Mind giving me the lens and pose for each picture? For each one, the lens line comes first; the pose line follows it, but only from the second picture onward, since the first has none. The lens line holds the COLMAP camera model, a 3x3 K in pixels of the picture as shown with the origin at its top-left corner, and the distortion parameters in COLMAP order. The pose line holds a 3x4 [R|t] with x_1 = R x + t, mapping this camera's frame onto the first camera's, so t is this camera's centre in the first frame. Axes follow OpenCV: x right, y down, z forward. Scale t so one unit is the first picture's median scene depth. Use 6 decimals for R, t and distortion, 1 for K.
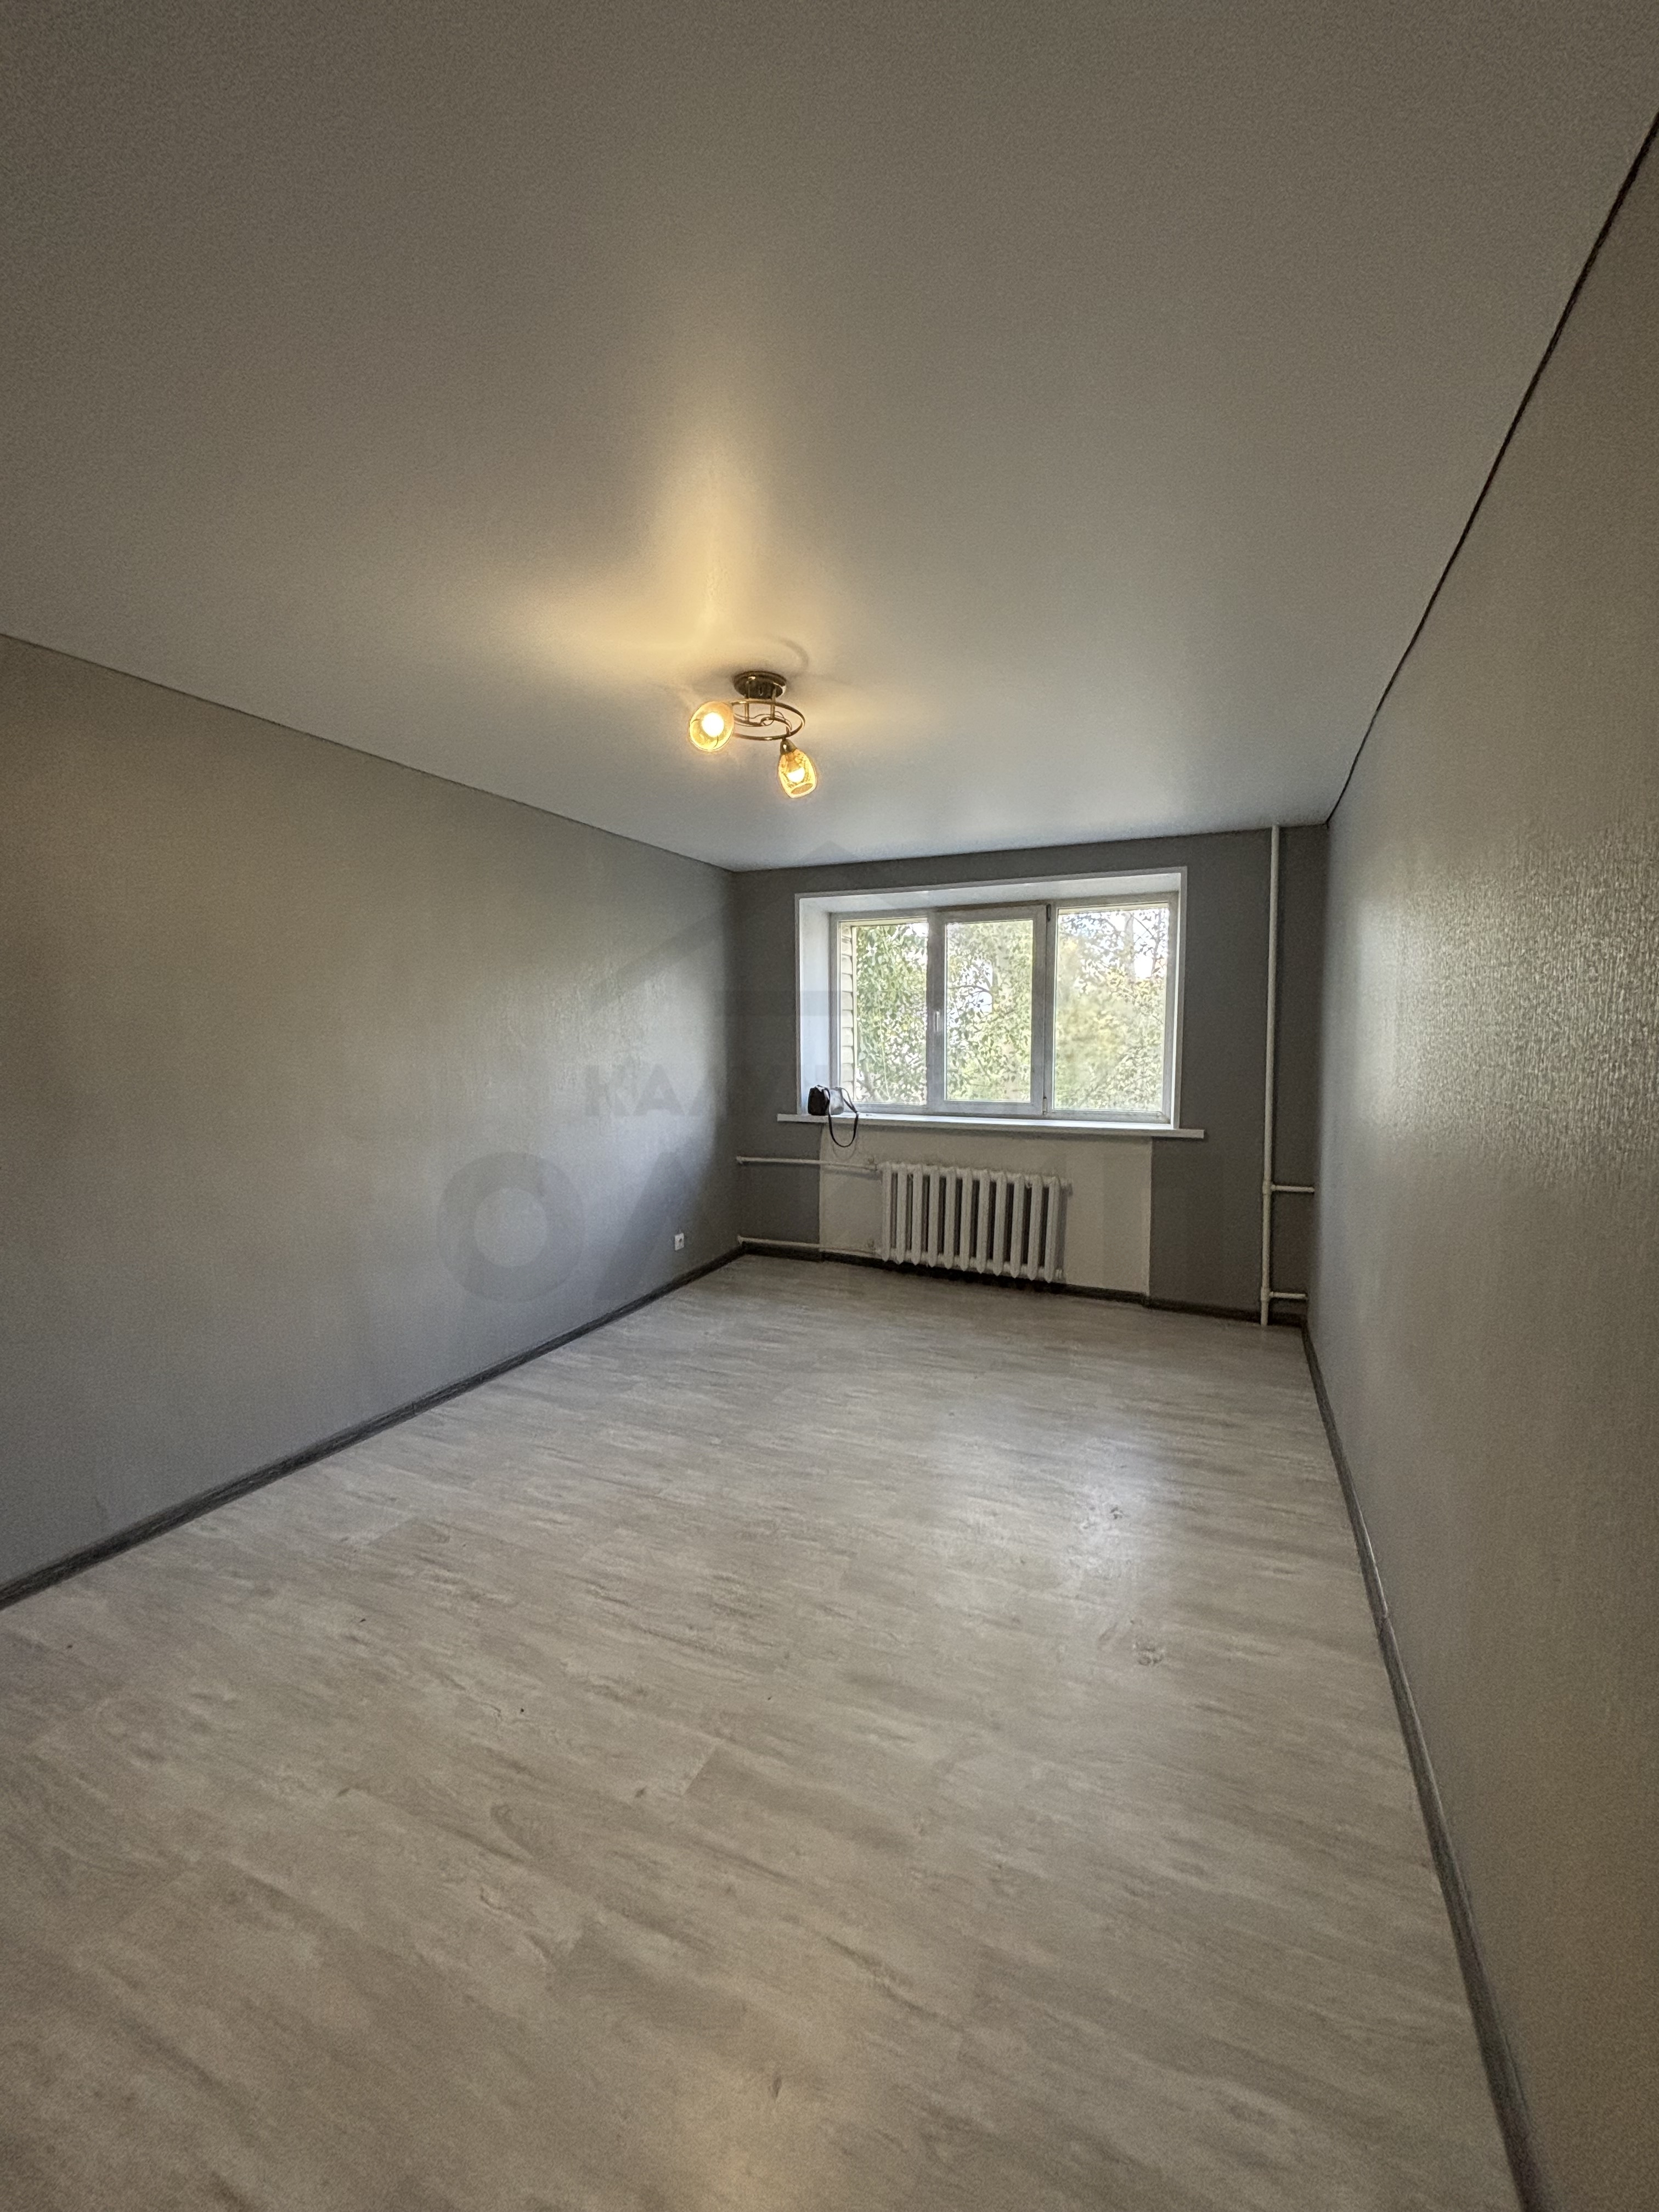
lens RADIAL K [[893.3, 0, 826.6], [0, 893.3, 1110.0], [0, 0, 1]] dist [0.002090, 0.000471]
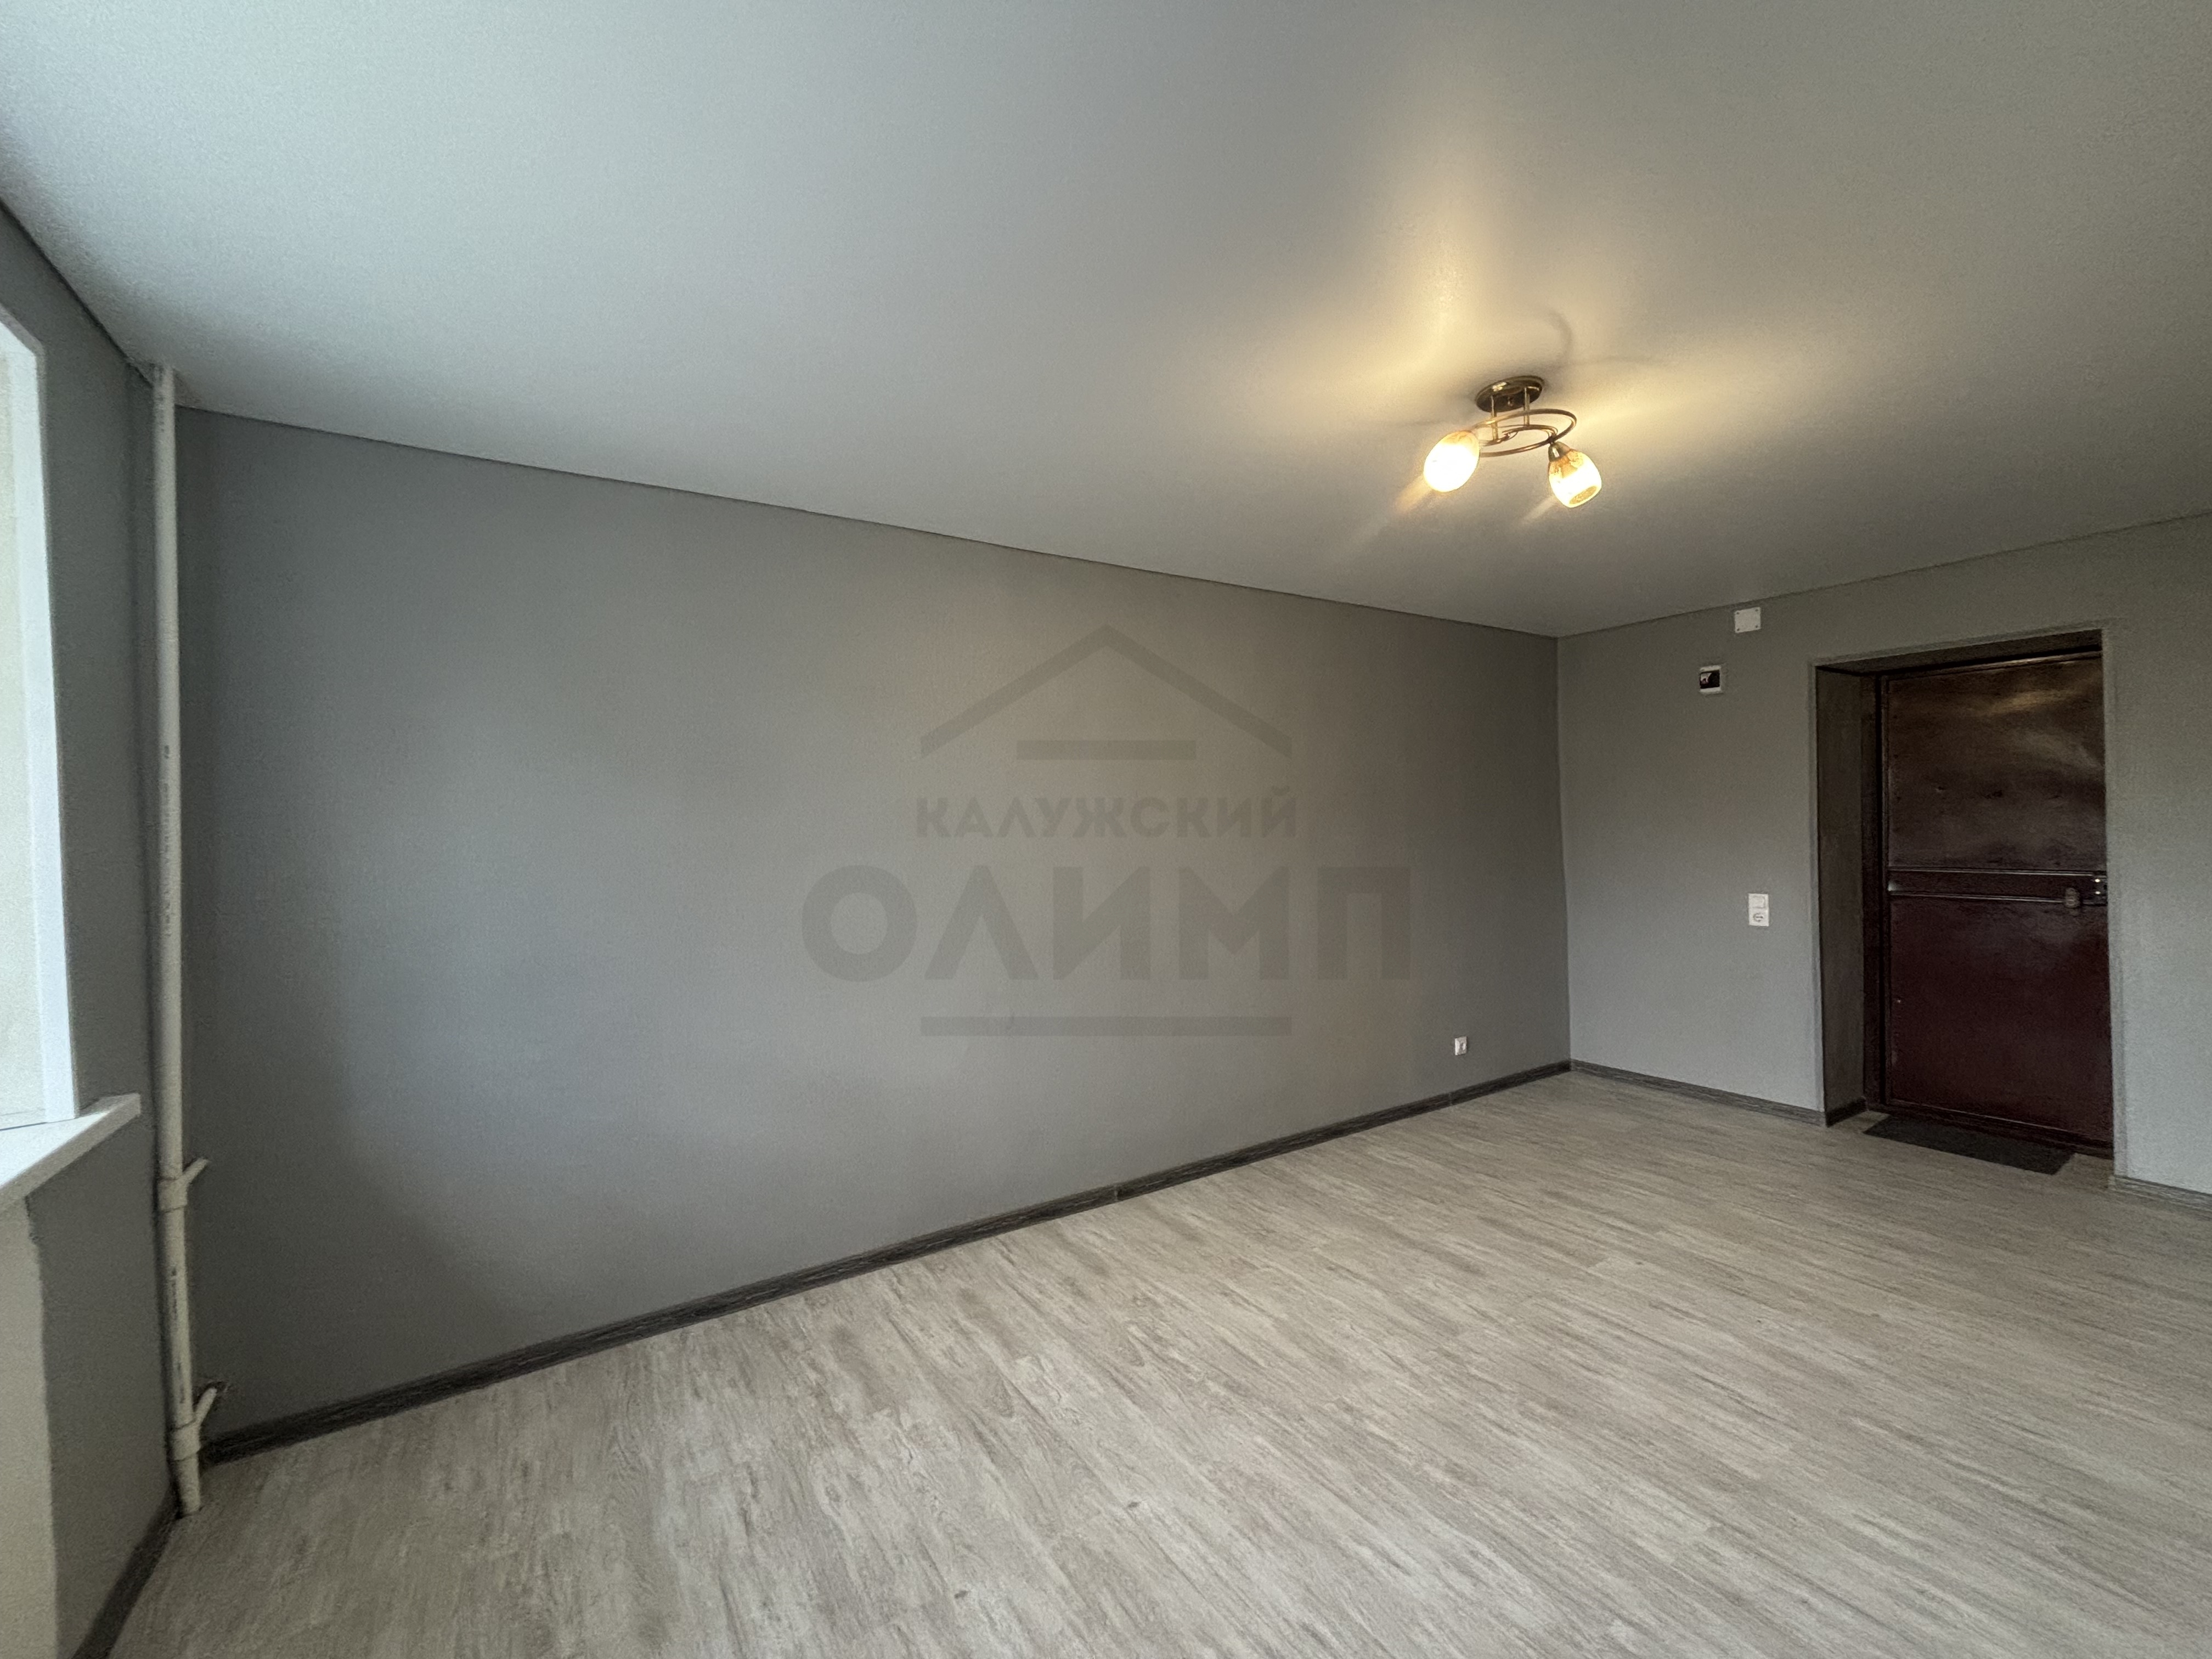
lens RADIAL K [[887.9, 0, 1096.2], [0, 887.9, 829.5], [0, 0, 1]] dist [-0.000615, 0.000804]
pose [[-0.828935, 0.017525, 0.559070, -0.203009], [0.068936, 0.995090, 0.071018, -0.149815], [-0.555080, 0.097410, -0.826073, 1.868081]]
